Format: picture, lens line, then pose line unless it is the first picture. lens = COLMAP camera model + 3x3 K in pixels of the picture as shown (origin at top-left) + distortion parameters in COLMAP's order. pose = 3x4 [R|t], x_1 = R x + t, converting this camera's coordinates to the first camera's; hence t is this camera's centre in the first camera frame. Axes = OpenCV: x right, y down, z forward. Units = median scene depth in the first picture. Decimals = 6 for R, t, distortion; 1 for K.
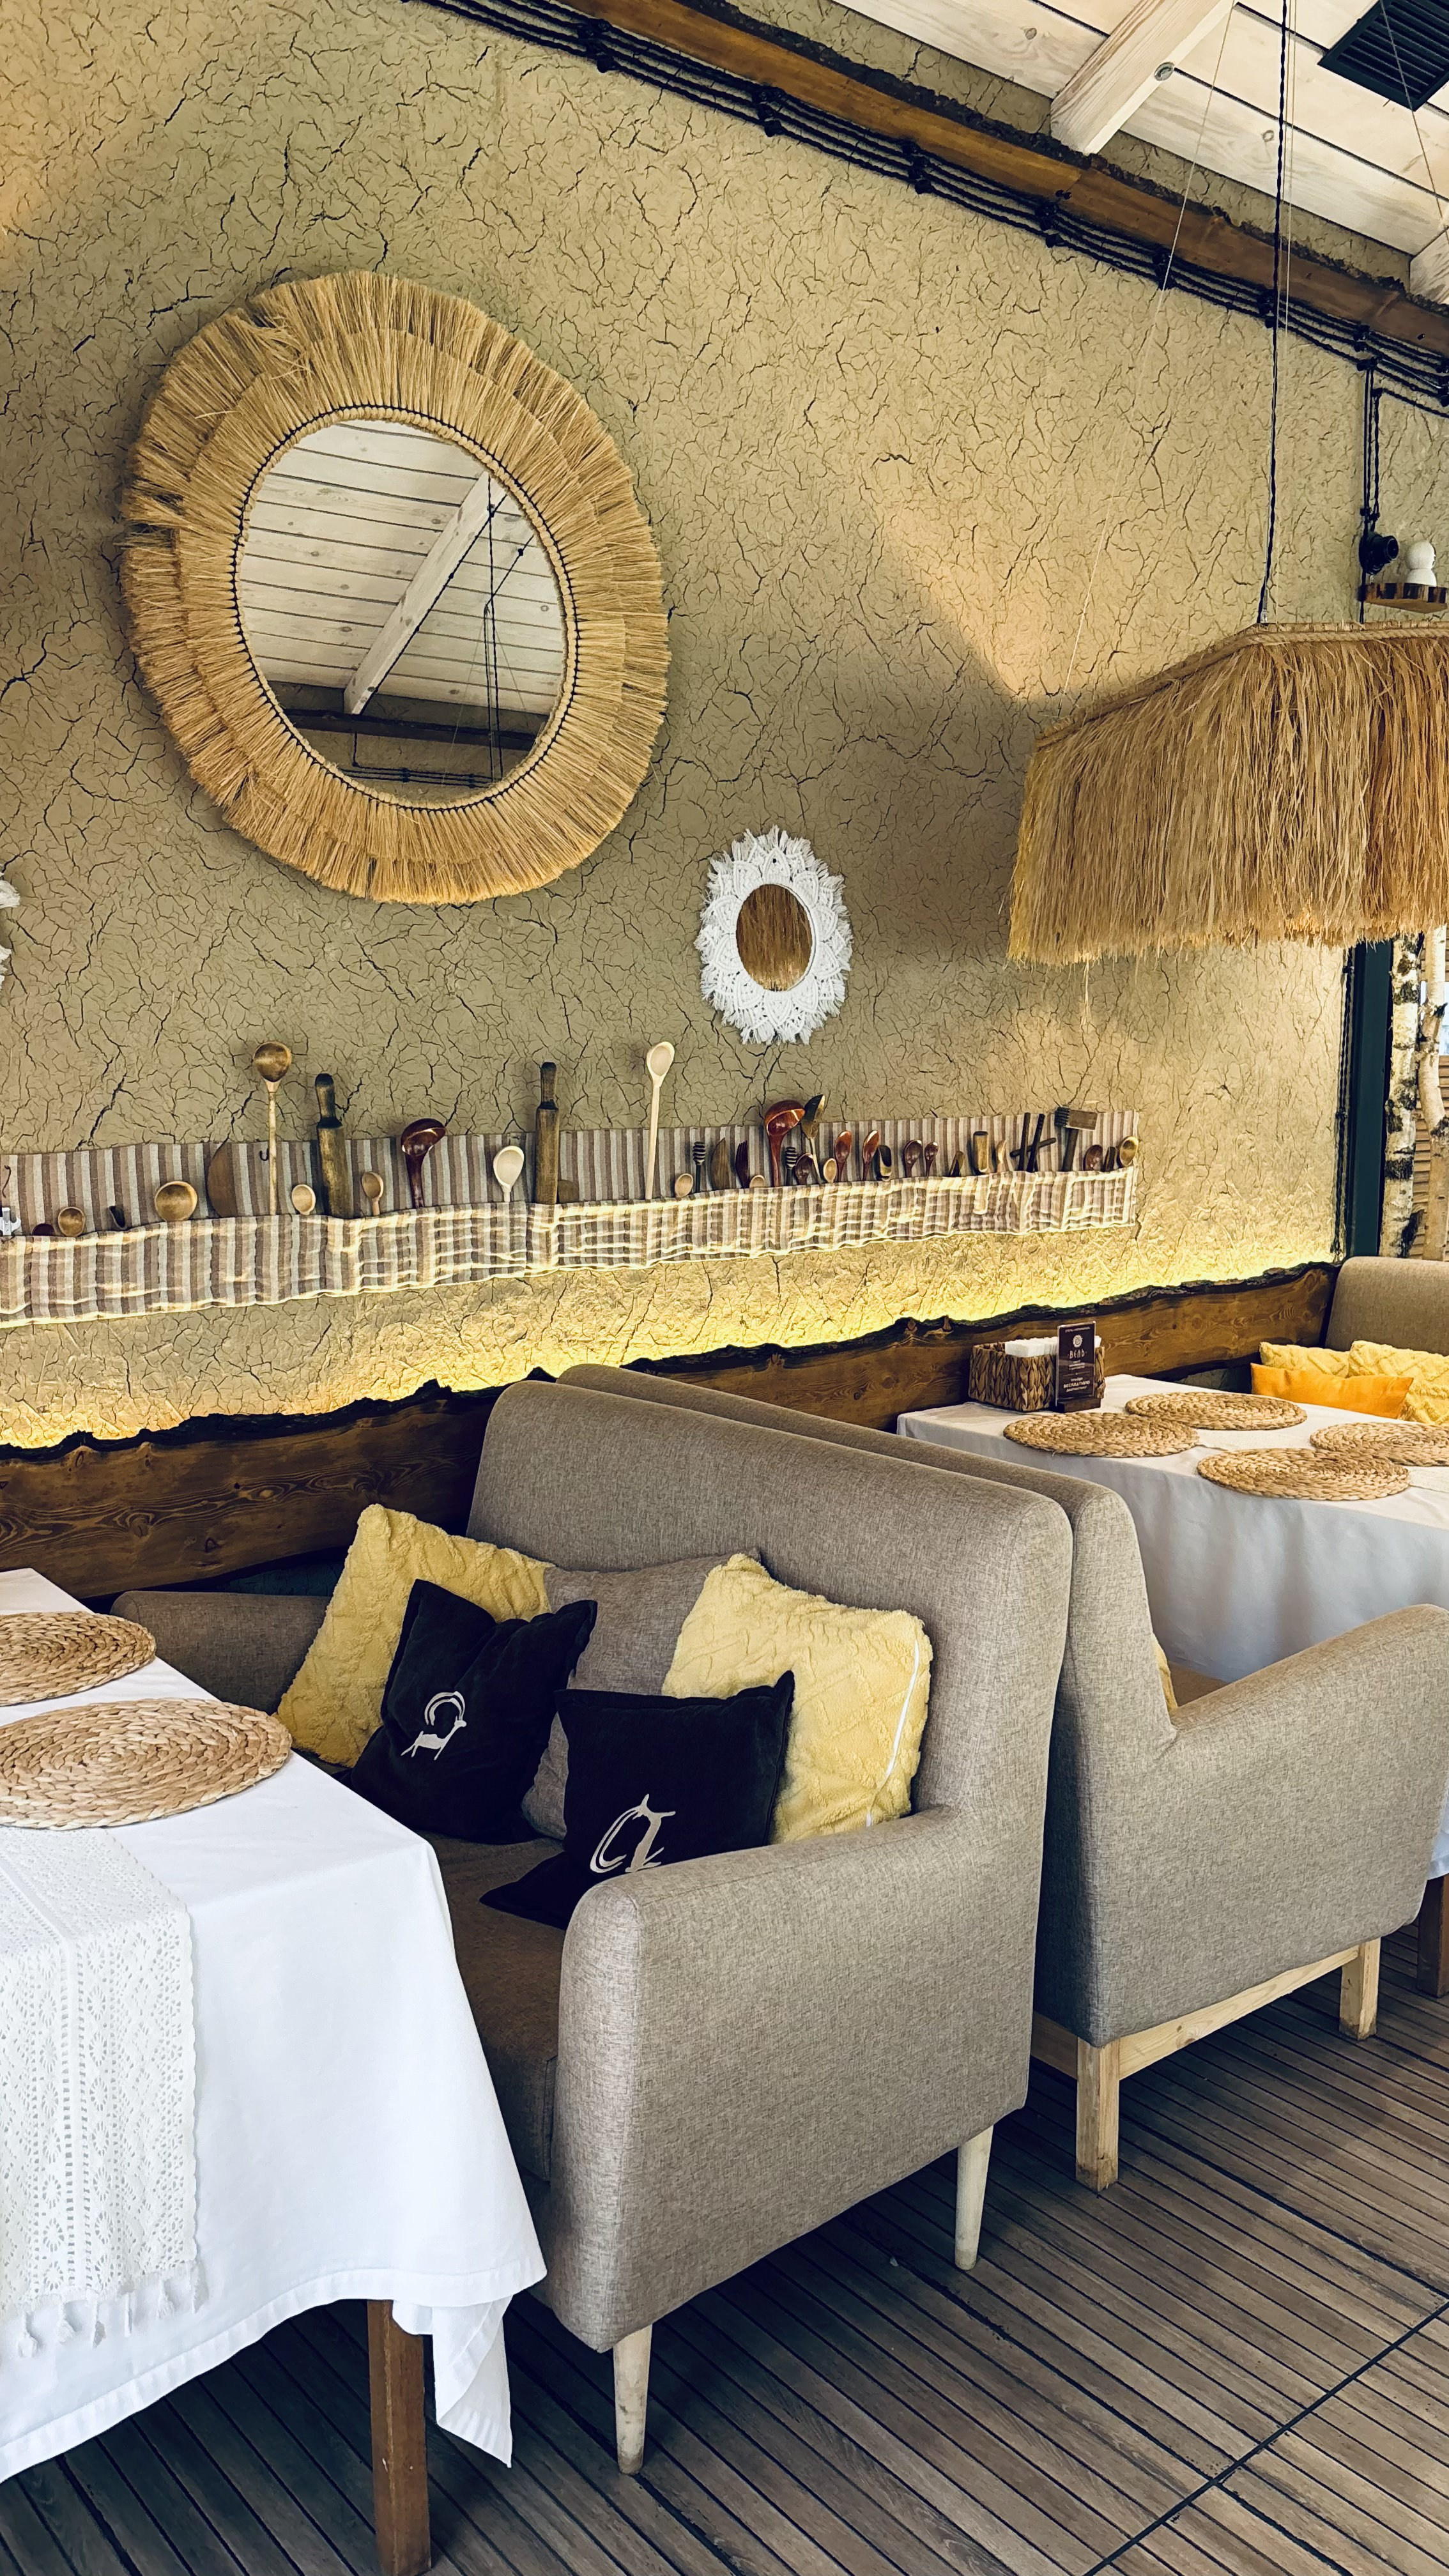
lens RADIAL K [[2002.6, 0, 744.2], [0, 2002.6, 1270.1], [0, 0, 1]] dist [0.048391, -0.072814]
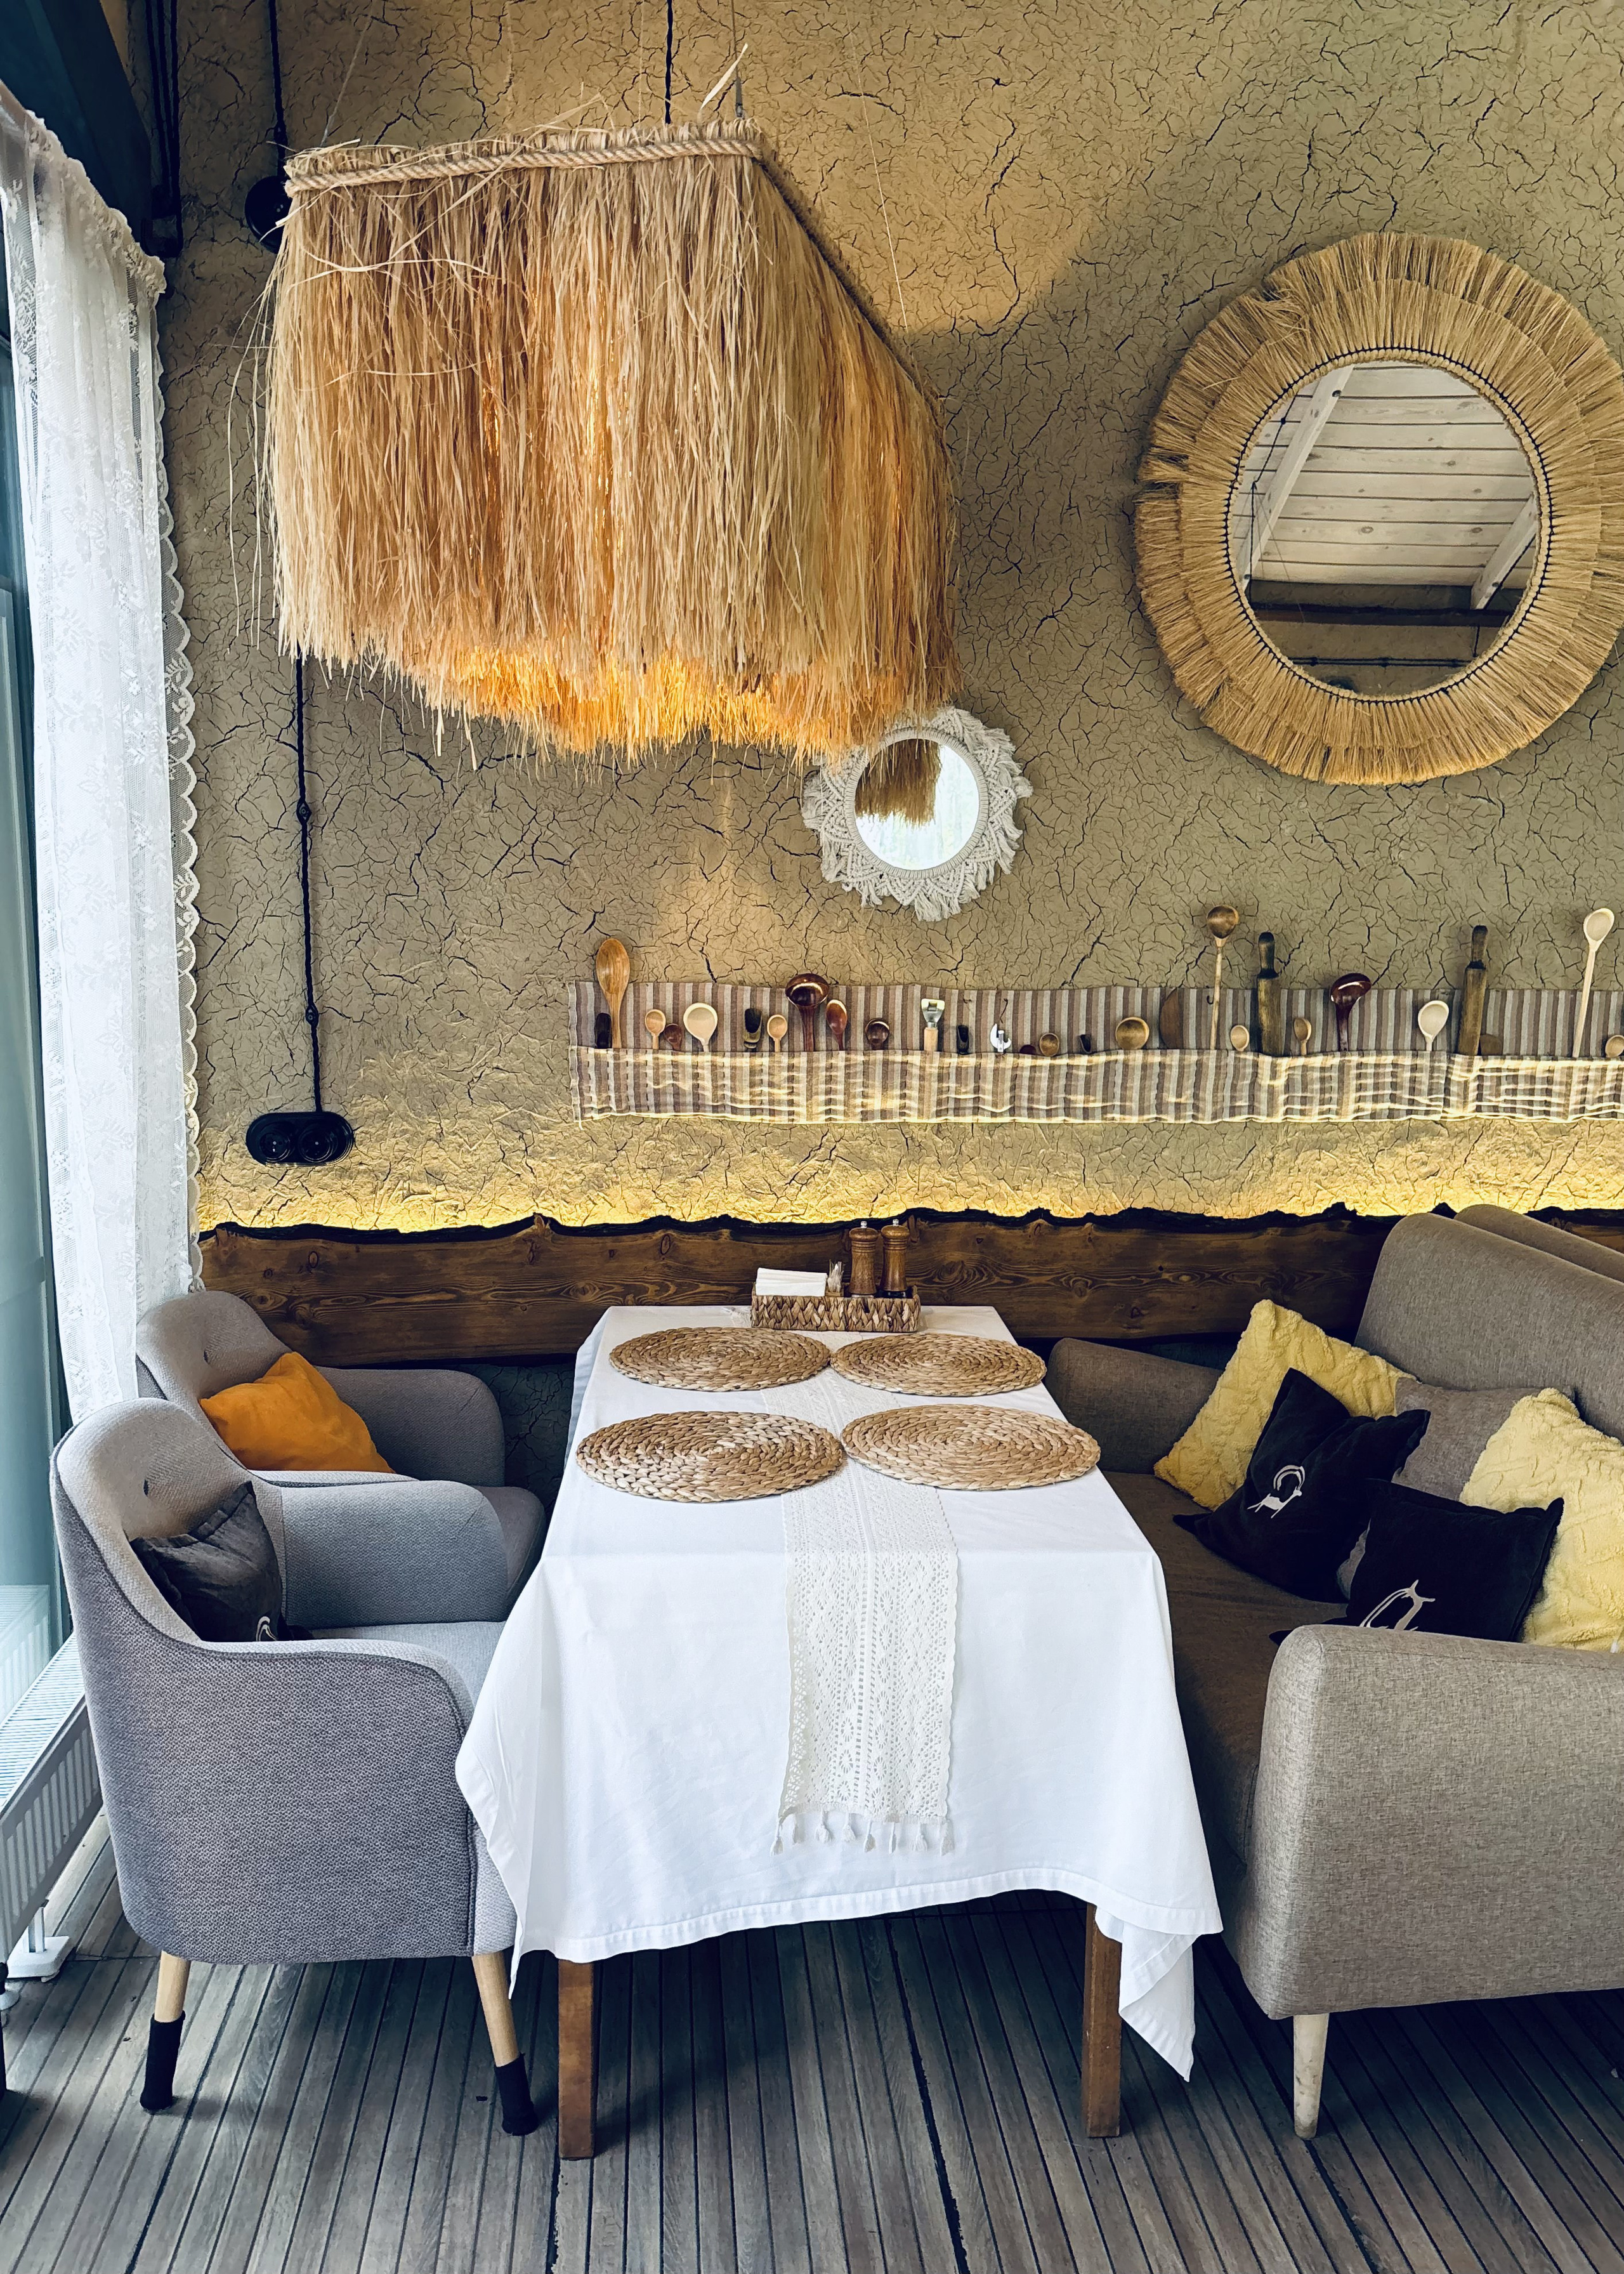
lens RADIAL K [[1827.6, 0, 810.3], [0, 1827.6, 1144.6], [0, 0, 1]] dist [0.054964, -0.080378]
pose [[0.808859, 0.090990, -0.580920, 0.219903], [-0.083057, 0.995729, 0.040315, 0.005229], [0.582107, 0.015641, 0.812962, -0.030470]]
